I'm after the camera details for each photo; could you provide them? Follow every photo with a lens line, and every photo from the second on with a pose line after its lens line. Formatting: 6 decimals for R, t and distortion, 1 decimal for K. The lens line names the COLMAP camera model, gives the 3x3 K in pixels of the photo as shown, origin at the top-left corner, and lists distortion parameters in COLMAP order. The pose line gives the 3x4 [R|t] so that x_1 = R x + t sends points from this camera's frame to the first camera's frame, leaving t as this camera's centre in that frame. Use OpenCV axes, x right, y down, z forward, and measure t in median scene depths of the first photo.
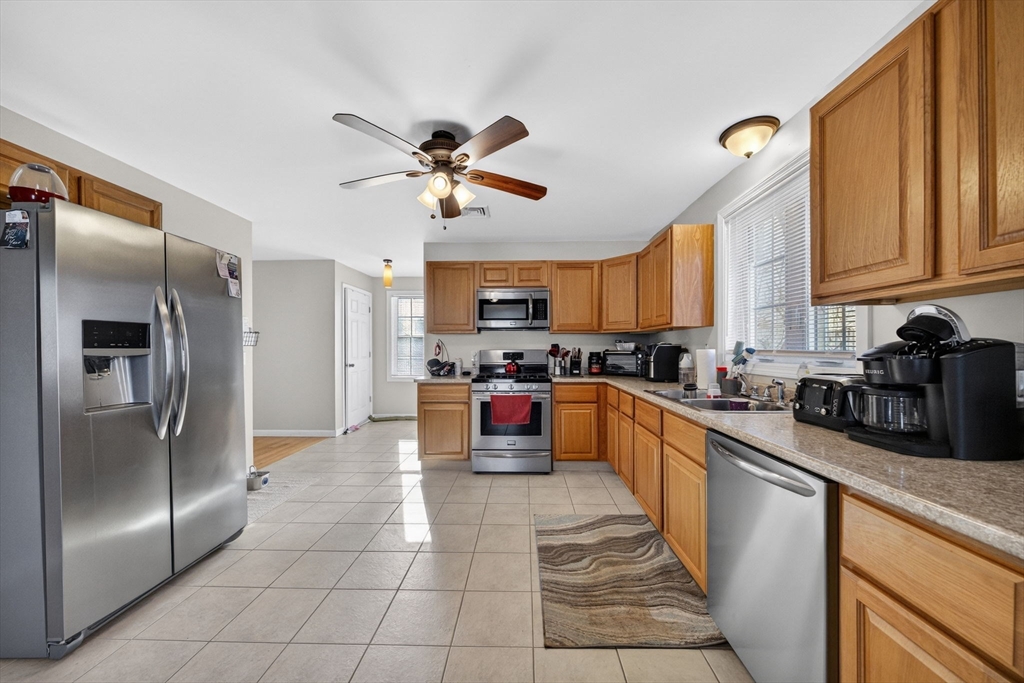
lens RADIAL K [[354.6, 0, 517.3], [0, 354.6, 349.8], [0, 0, 1]] dist [-0.002025, -0.000472]
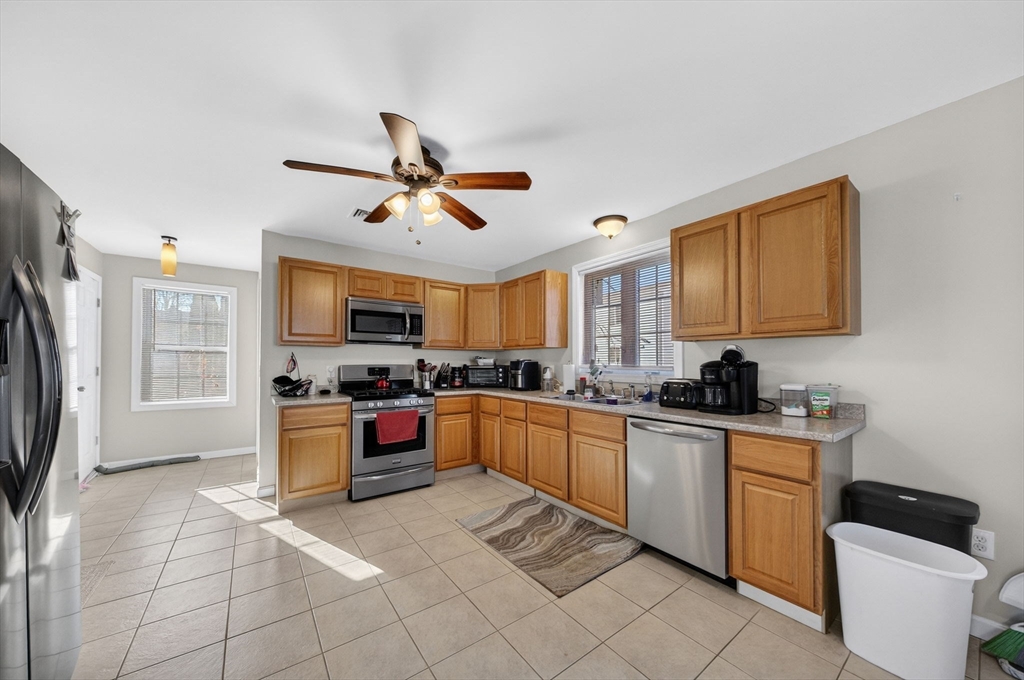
lens RADIAL K [[354.6, 0, 517.7], [0, 354.6, 360.6], [0, 0, 1]] dist [-0.002025, -0.000472]
pose [[0.788472, 0.007008, 0.615031, -0.515826], [-0.001002, 0.999948, -0.010110, -0.003371], [-0.615070, 0.007355, 0.788438, 0.045435]]
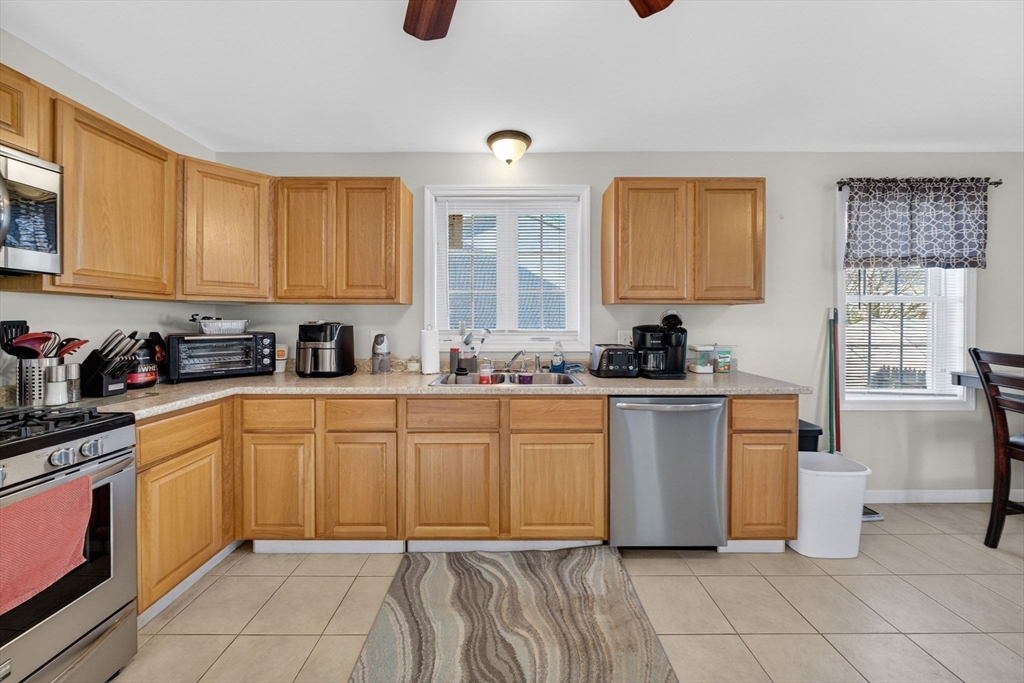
lens RADIAL K [[354.6, 0, 519.2], [0, 354.6, 324.2], [0, 0, 1]] dist [-0.002025, -0.000472]
pose [[-0.018618, -0.000149, 0.999827, -0.436423], [0.004681, 0.999989, 0.000236, -0.018457], [-0.999816, 0.004684, -0.018617, 0.864166]]
